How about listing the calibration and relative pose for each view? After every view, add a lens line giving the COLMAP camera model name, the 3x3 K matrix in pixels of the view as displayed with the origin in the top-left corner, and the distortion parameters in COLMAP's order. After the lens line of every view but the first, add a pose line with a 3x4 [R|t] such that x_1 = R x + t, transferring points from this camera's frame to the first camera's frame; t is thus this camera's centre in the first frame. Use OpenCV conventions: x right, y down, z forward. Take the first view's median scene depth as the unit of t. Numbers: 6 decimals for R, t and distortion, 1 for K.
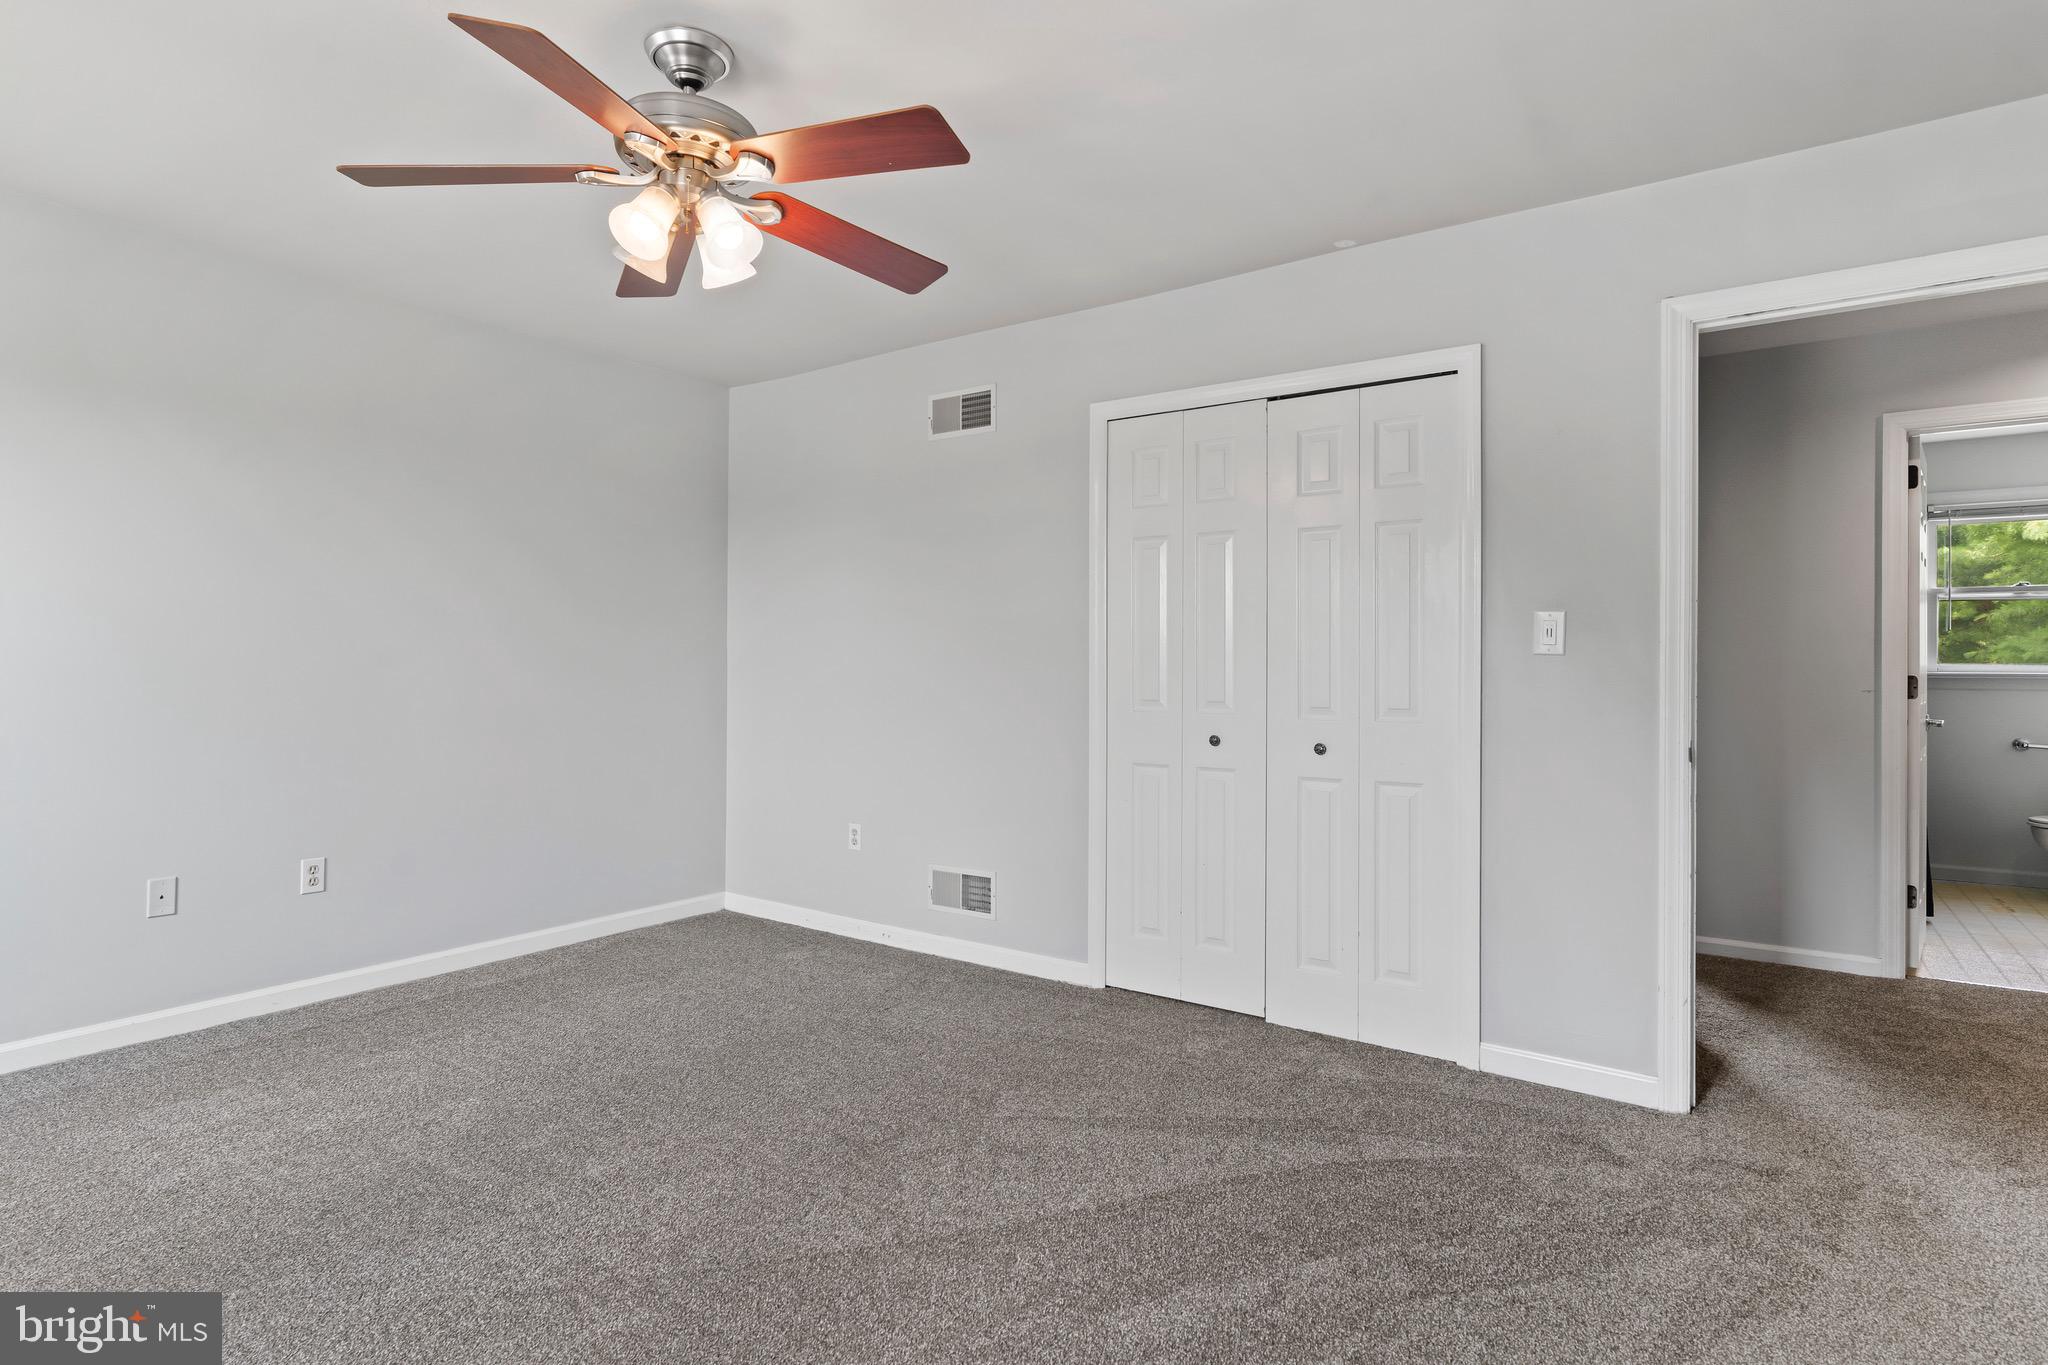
lens RADIAL K [[1067.5, 0, 1016.1], [0, 1067.5, 654.9], [0, 0, 1]] dist [-0.001064, -0.000265]
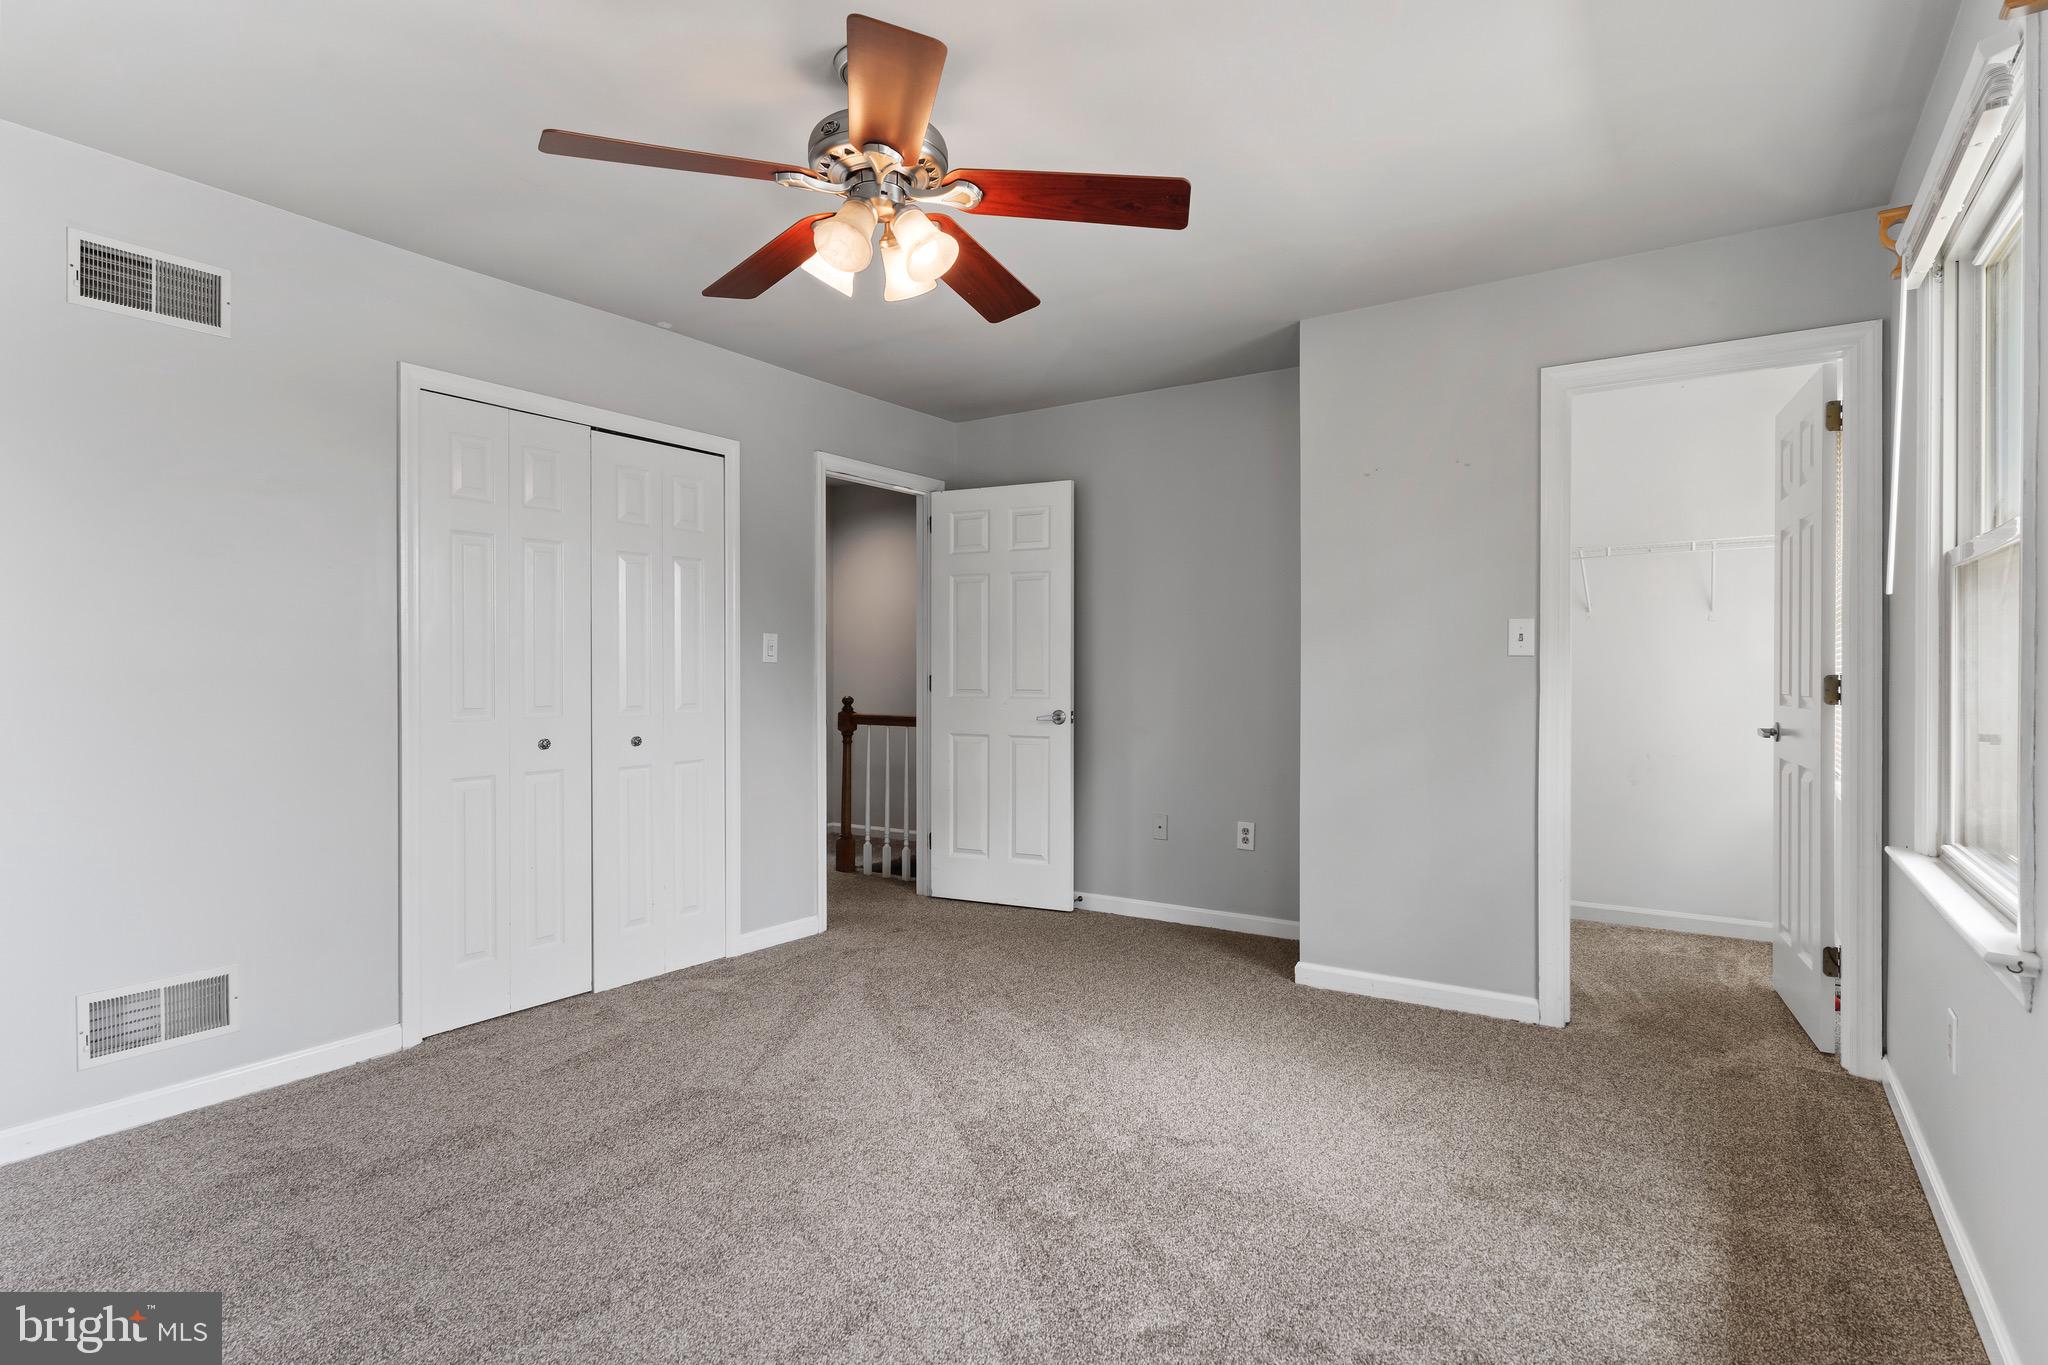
lens RADIAL K [[1039.7, 0, 1018.1], [0, 1039.7, 675.8], [0, 0, 1]] dist [-0.000196, 0.000146]
pose [[-0.018922, -0.005754, 0.999804, -0.883358], [-0.006373, 0.999964, 0.005634, 0.006981], [-0.999801, -0.006265, -0.018958, 0.609190]]
